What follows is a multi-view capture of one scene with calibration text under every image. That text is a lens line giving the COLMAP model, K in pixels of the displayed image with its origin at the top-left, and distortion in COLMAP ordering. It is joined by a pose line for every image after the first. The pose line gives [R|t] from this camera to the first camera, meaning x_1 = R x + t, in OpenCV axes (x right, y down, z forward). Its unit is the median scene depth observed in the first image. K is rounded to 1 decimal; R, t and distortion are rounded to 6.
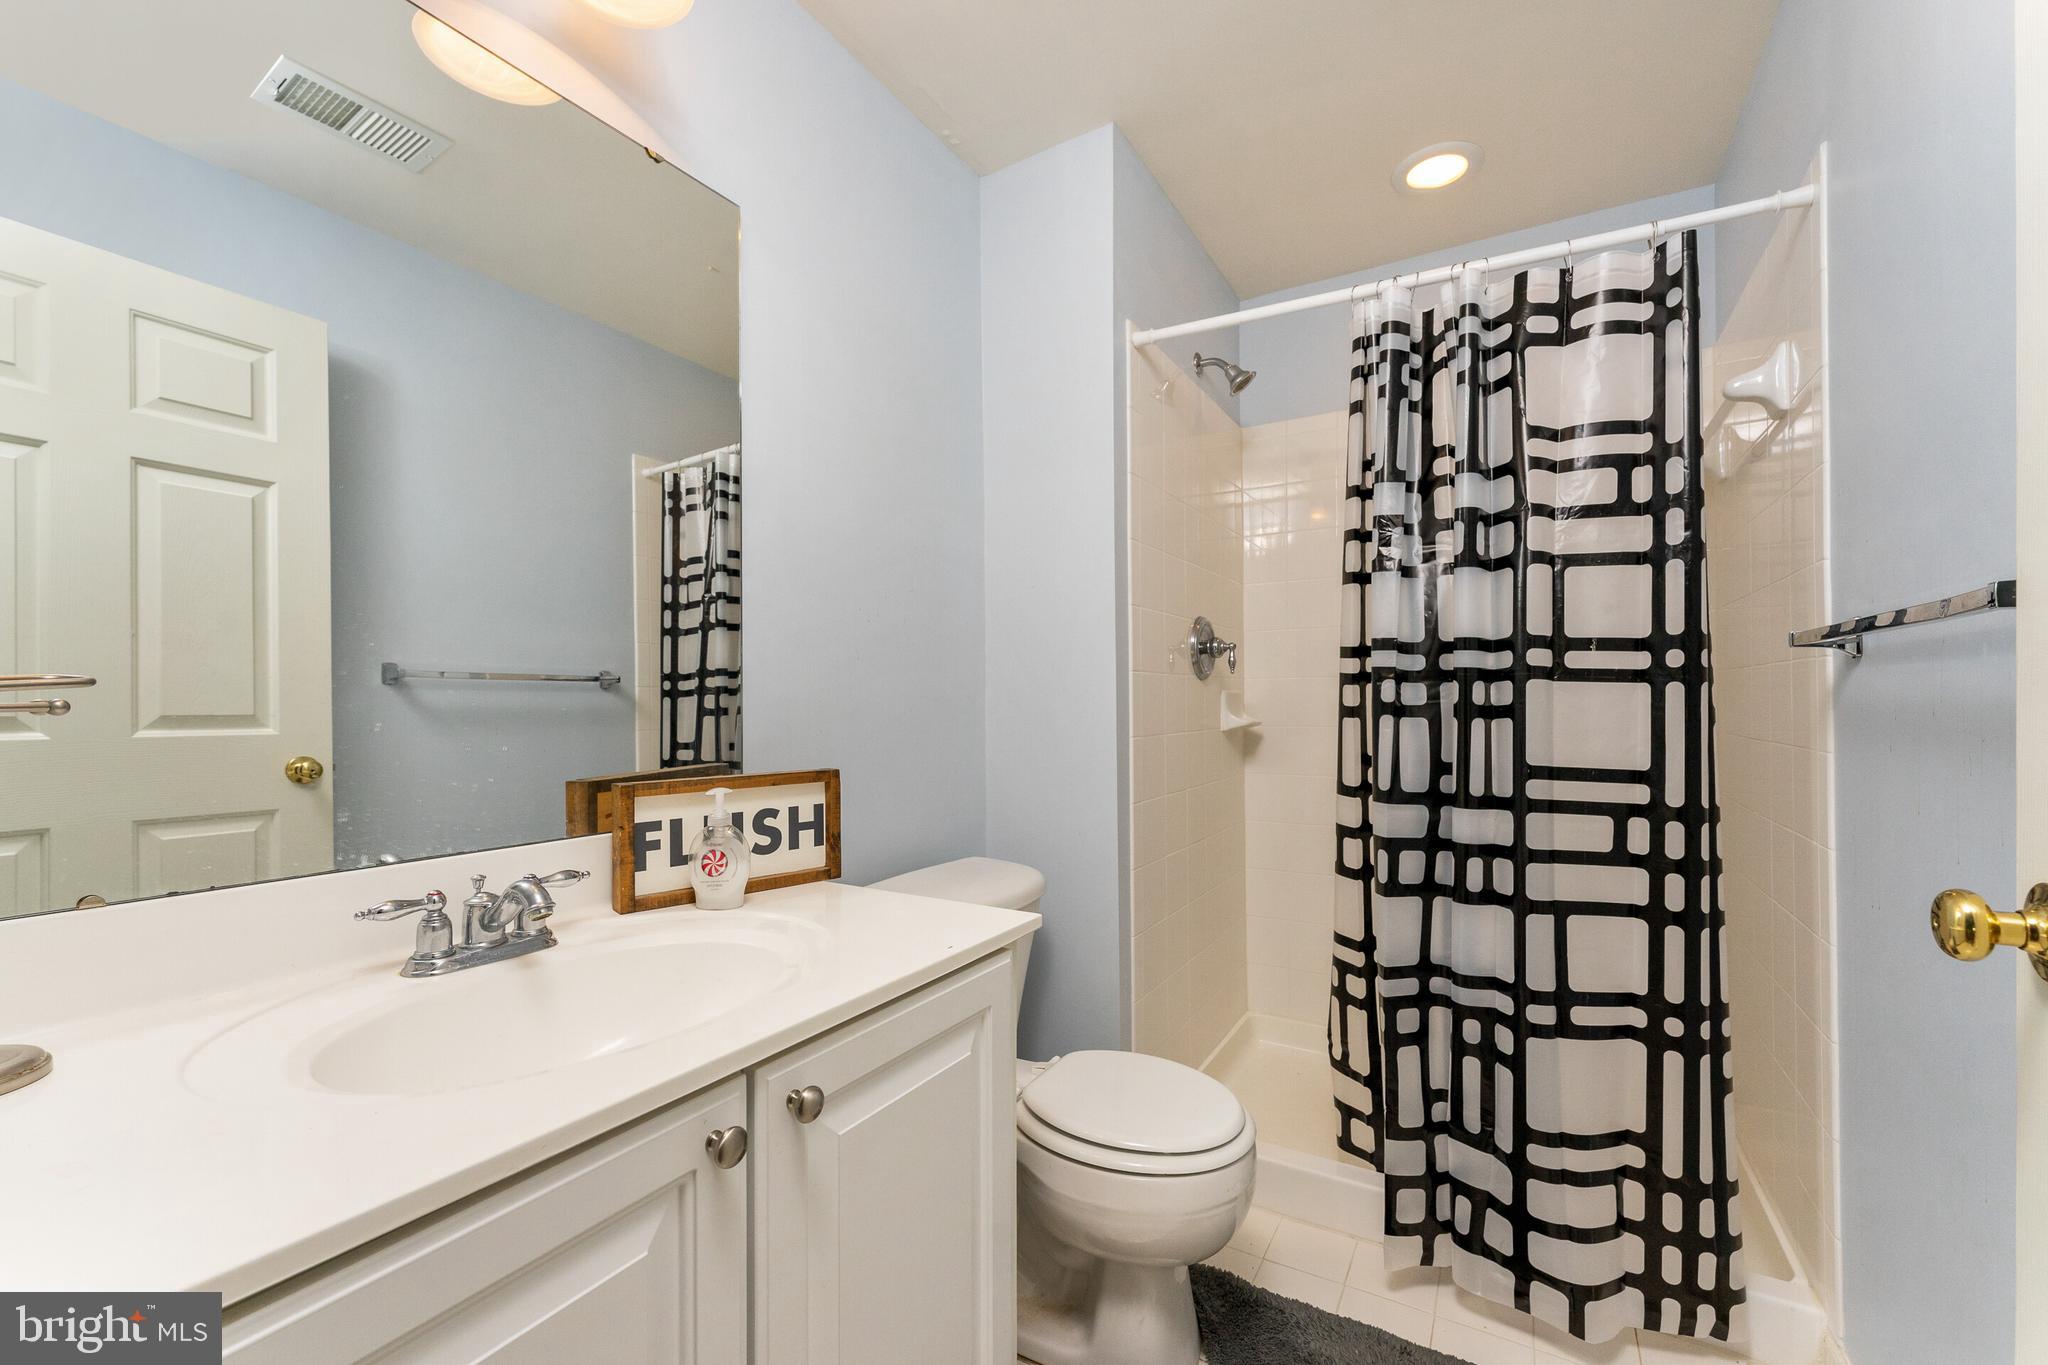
lens RADIAL K [[832.1, 0, 1039.9], [0, 832.1, 698.8], [0, 0, 1]] dist [-0.000771, 0.001082]
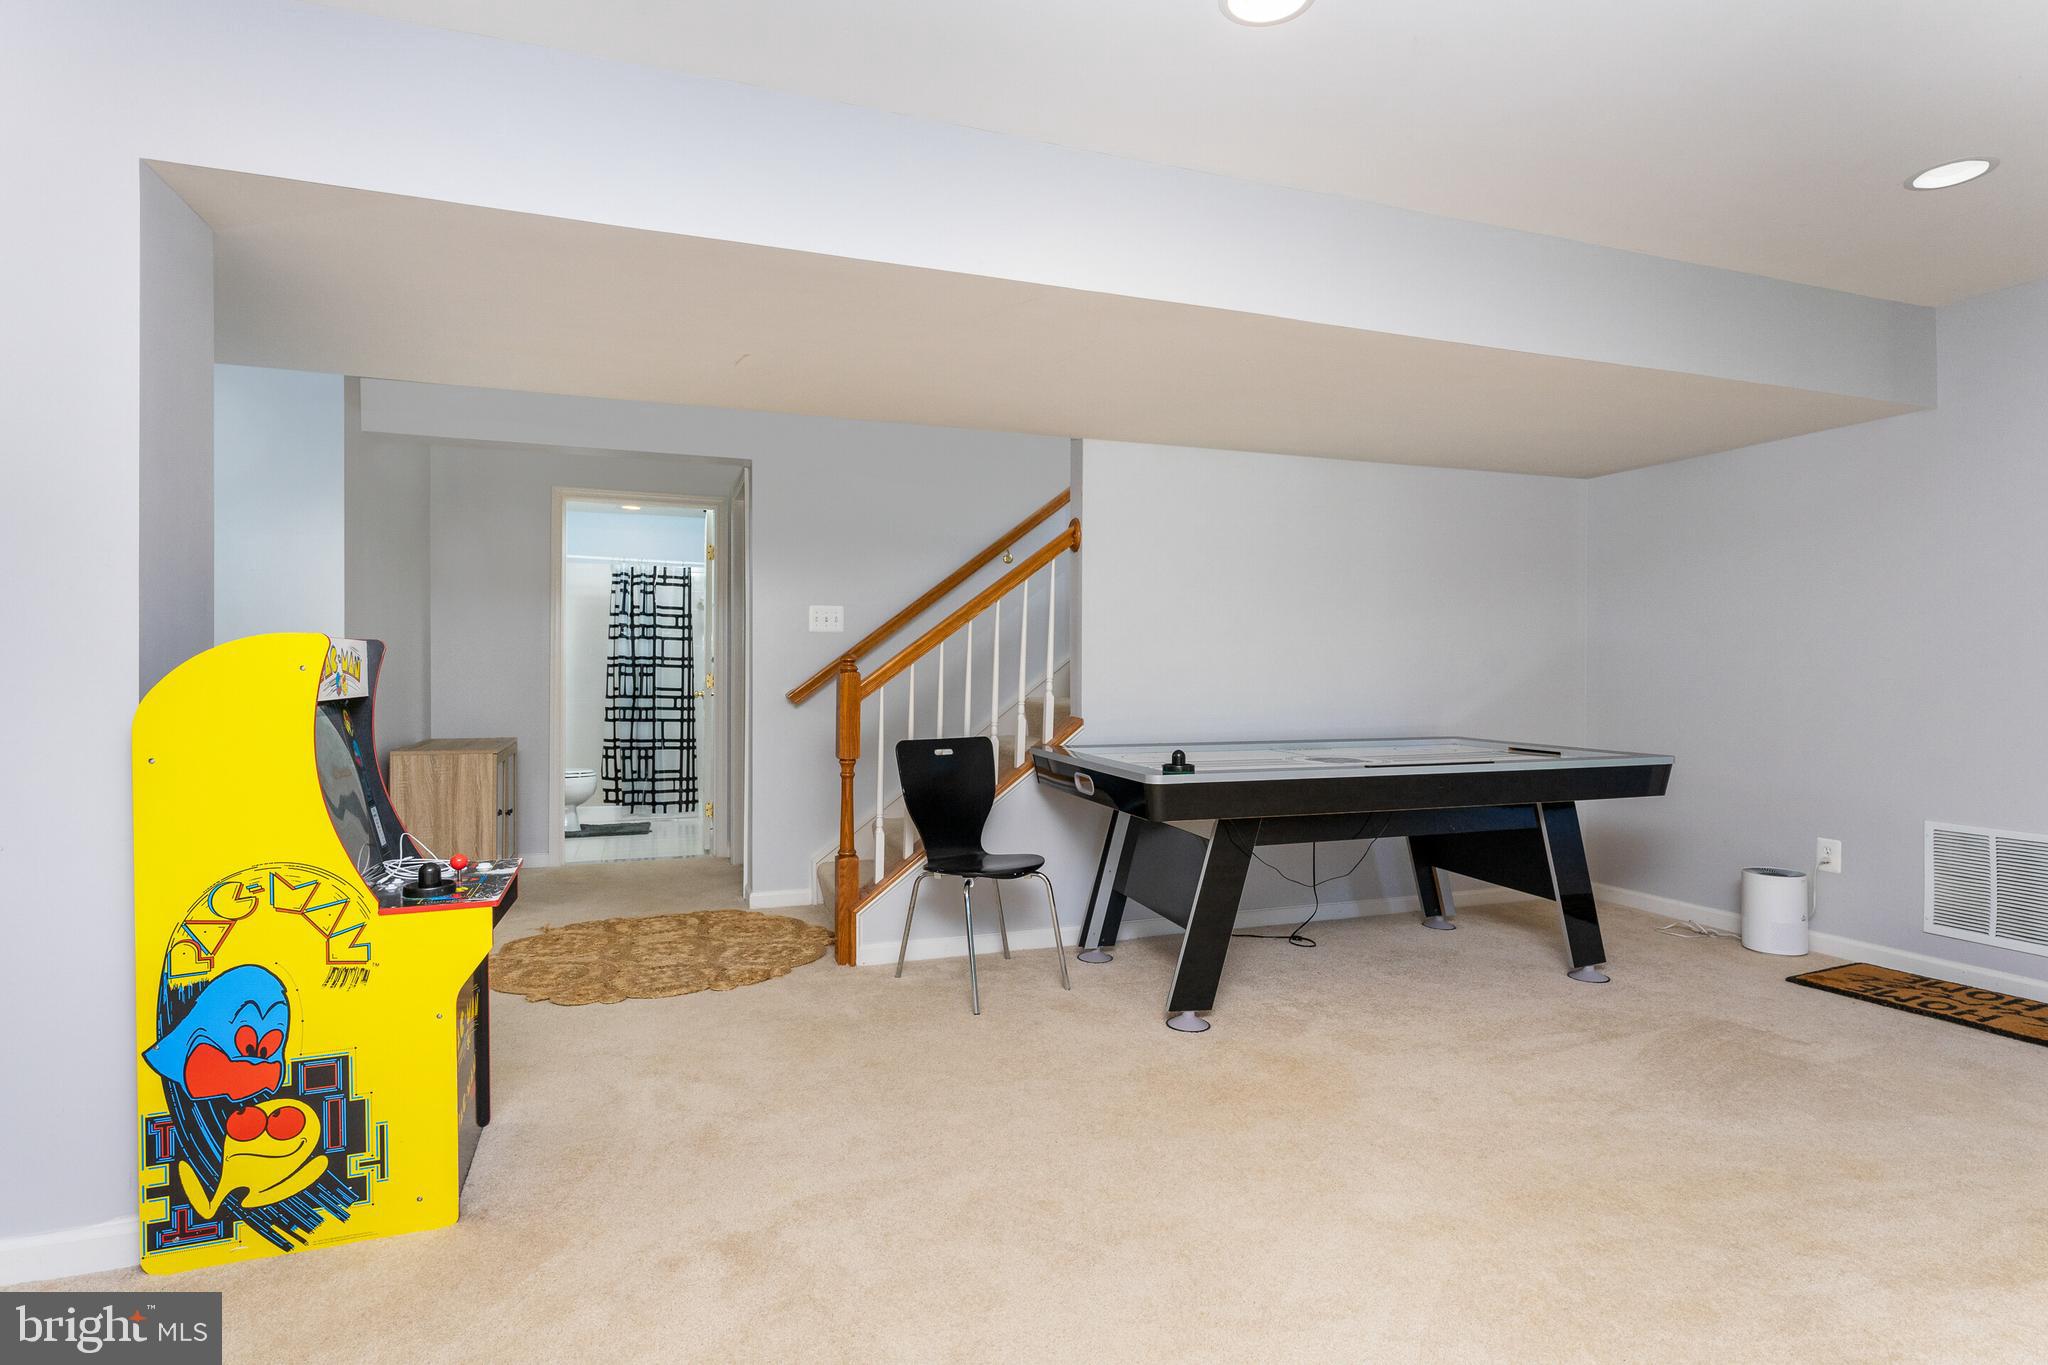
lens RADIAL K [[1030.1, 0, 1028.8], [0, 1030.1, 673.7], [0, 0, 1]] dist [0.004019, -0.000588]
pose [[0.640169, -0.001866, 0.768232, -2.152285], [-0.010065, 0.999891, 0.010816, -0.063095], [-0.768168, -0.014657, 0.640080, -3.685337]]
